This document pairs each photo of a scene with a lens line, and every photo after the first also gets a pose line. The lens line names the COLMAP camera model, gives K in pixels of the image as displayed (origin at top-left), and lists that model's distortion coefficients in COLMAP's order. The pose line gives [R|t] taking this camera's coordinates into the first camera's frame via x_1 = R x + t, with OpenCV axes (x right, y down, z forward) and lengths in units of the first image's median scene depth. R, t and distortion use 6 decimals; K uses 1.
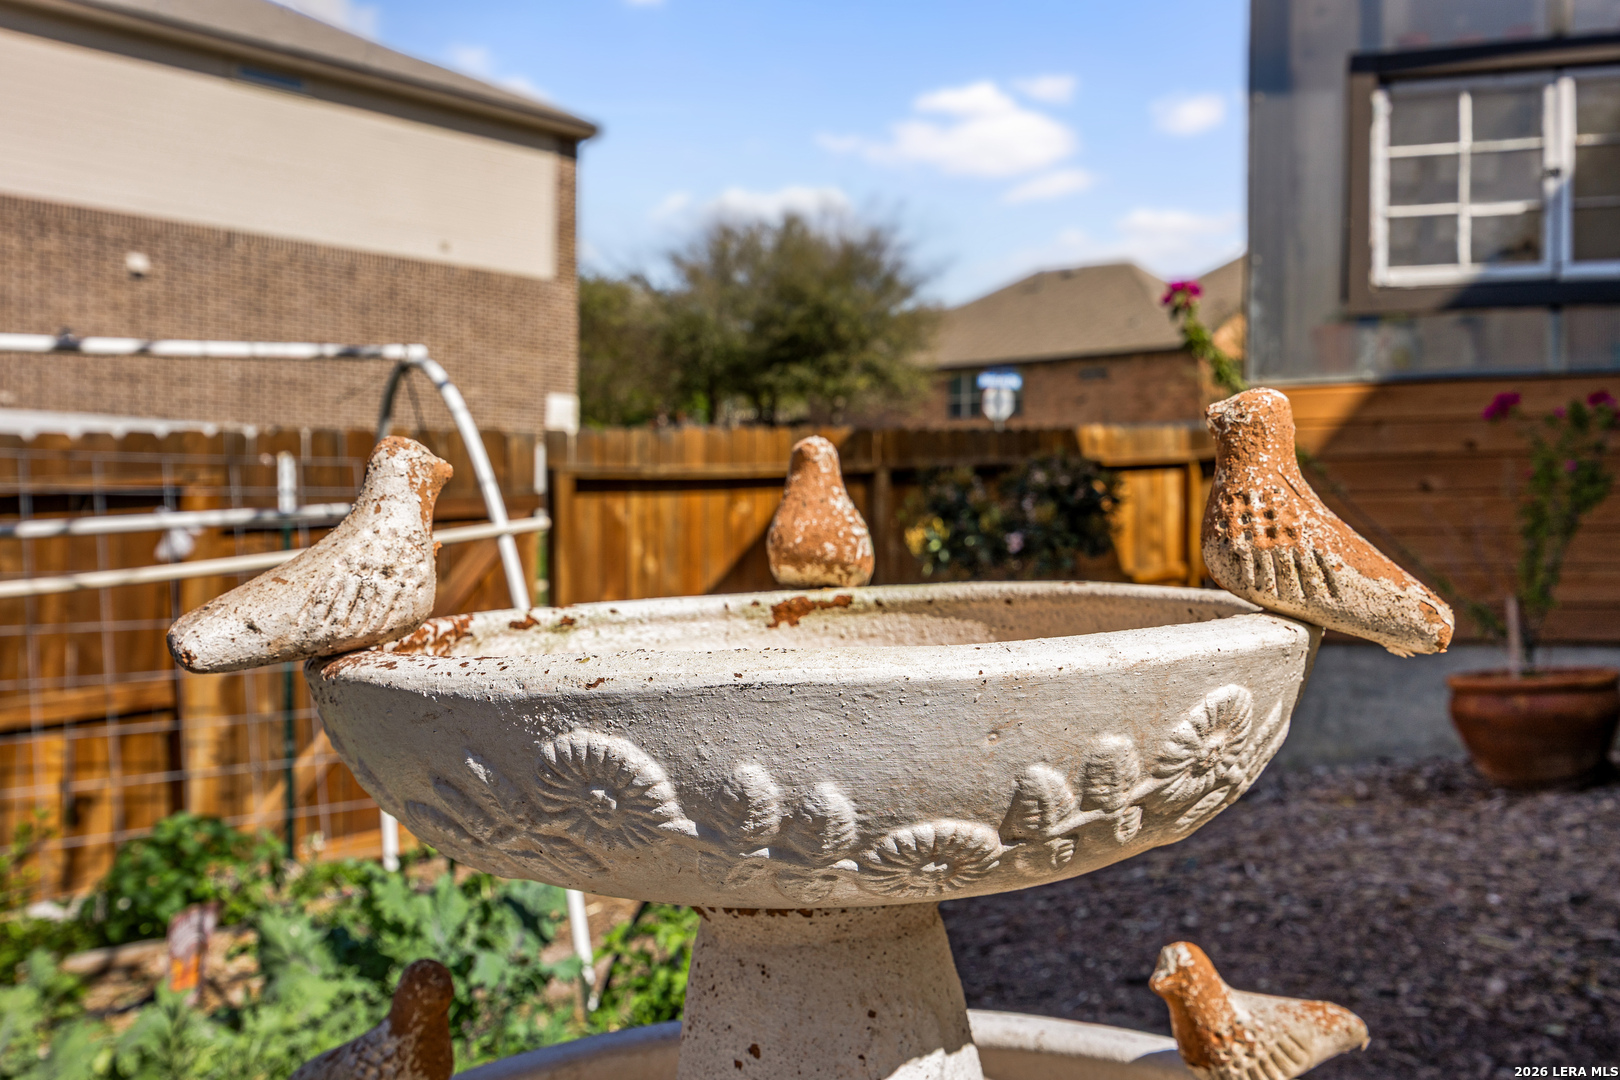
lens RADIAL K [[1553.6, 0, 810.0], [0, 1553.6, 540.0], [0, 0, 1]] dist [0.035642, 0.002252]
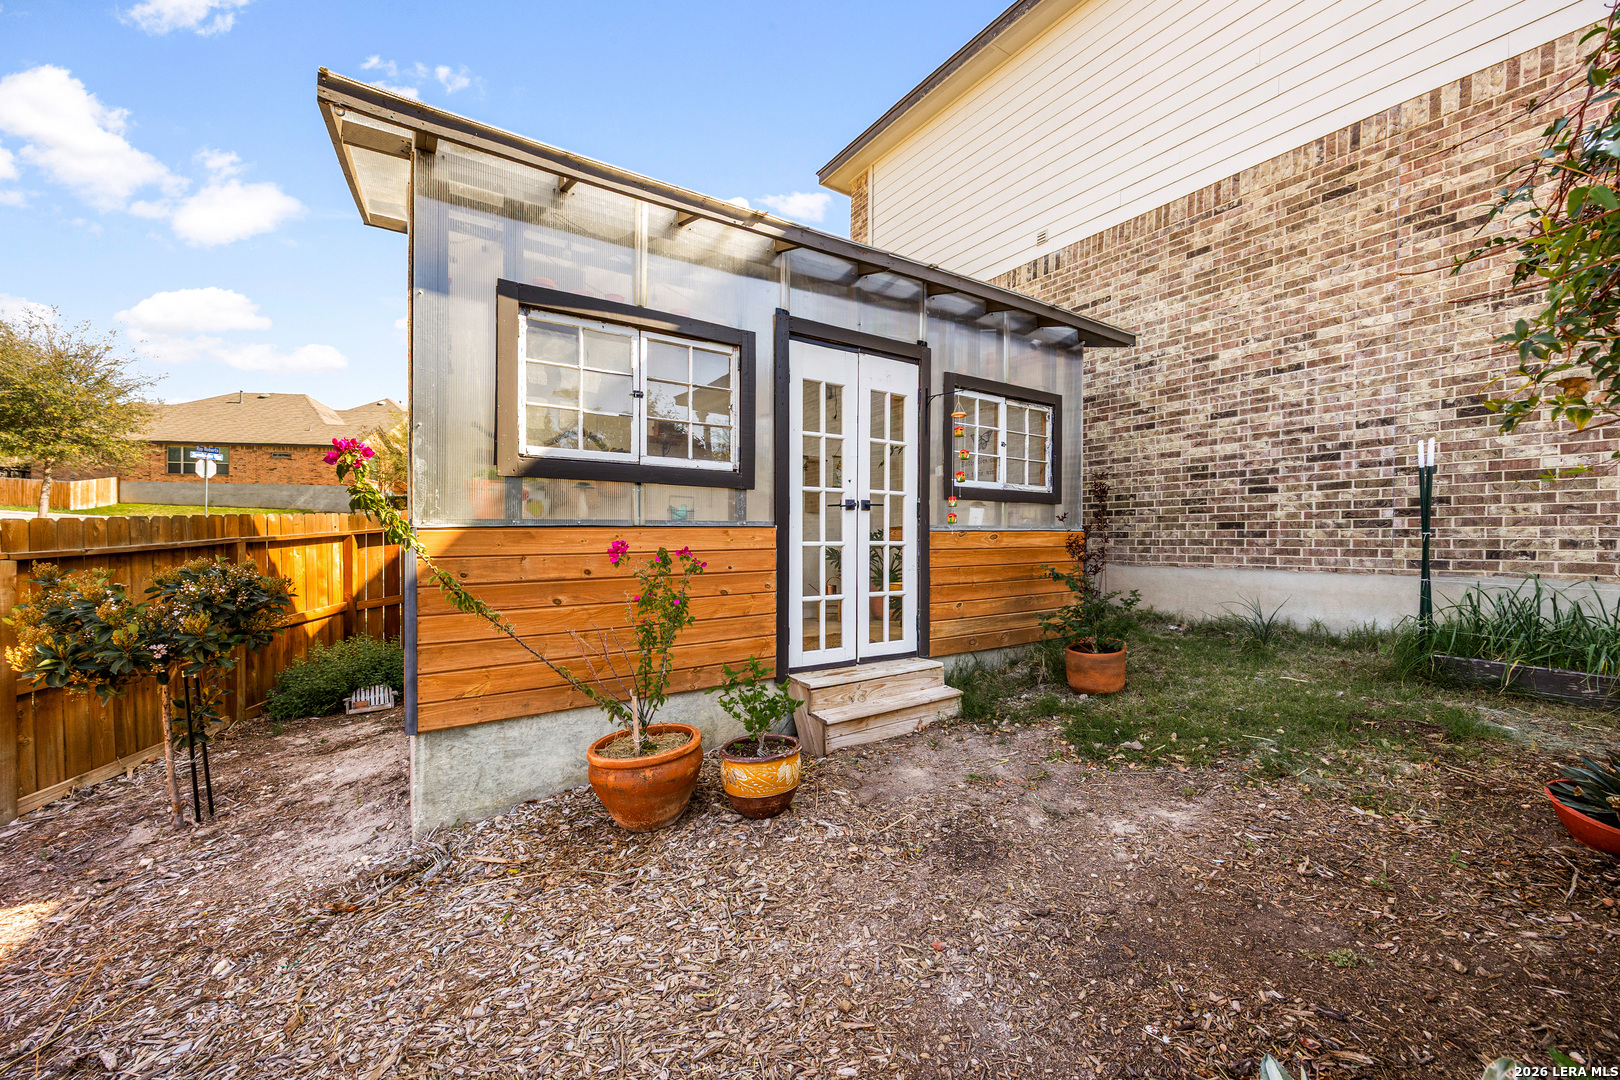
lens RADIAL K [[613.9, 0, 810.0], [0, 613.9, 540.0], [0, 0, 1]] dist [-0.000963, -0.000078]
pose [[0.631791, -0.012238, 0.775042, 0.060683], [0.003405, 0.999910, 0.013012, -0.054043], [-0.775131, -0.005582, 0.631775, 0.264107]]
